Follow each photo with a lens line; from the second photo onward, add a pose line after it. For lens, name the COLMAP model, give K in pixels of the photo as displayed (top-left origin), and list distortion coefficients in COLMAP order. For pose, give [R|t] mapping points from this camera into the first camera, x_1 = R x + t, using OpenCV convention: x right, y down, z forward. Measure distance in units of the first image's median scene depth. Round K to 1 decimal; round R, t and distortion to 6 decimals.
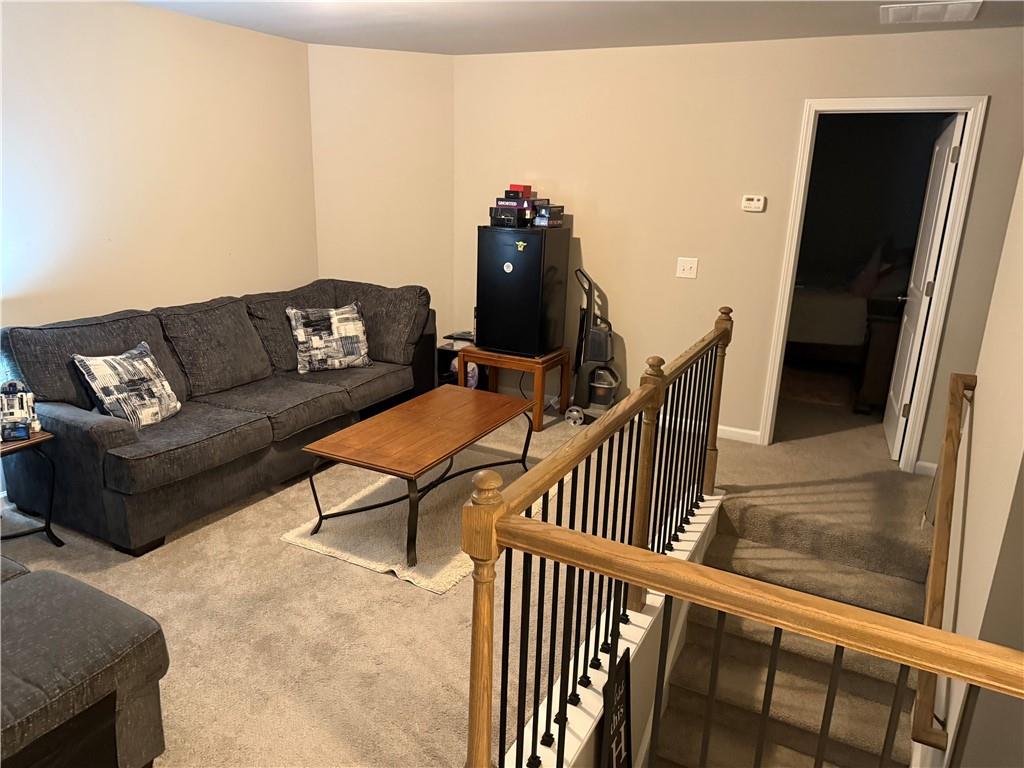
lens RADIAL K [[725.5, 0, 507.9], [0, 725.5, 381.6], [0, 0, 1]] dist [0.026673, -0.024771]
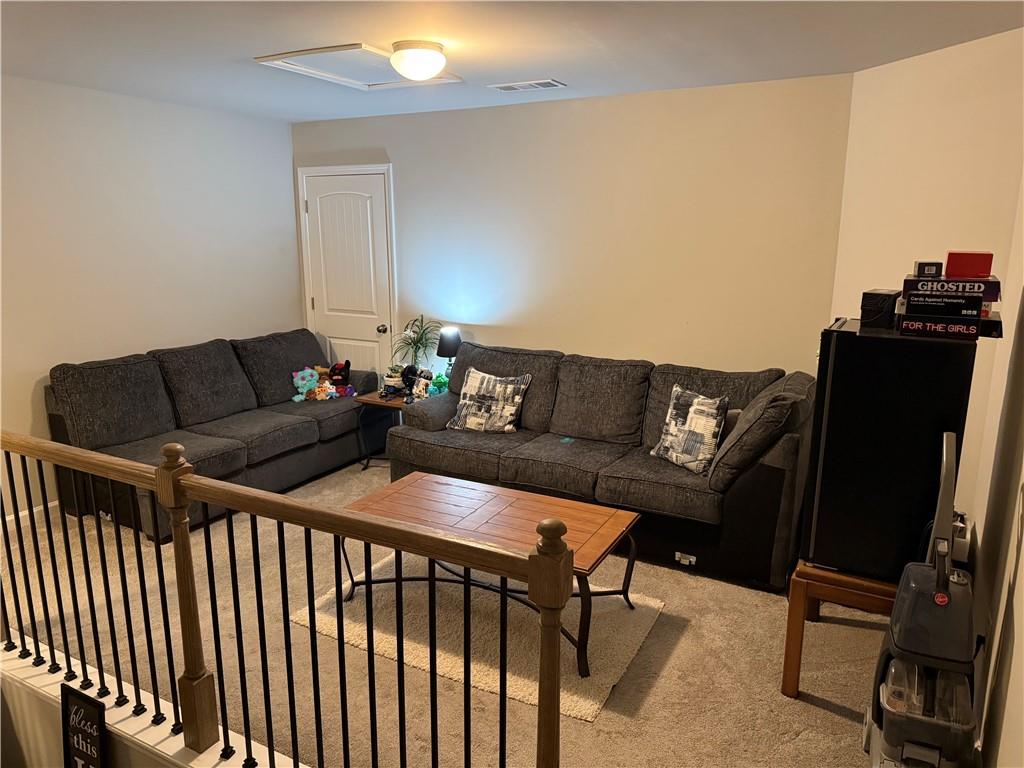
lens RADIAL K [[725.5, 0, 507.8], [0, 725.5, 387.9], [0, 0, 1]] dist [0.026673, -0.024771]
pose [[-0.029251, 0.188340, -0.981668, 0.604108], [-0.269342, 0.944278, 0.189192, -0.213396], [0.962600, 0.269939, 0.023107, 0.771608]]
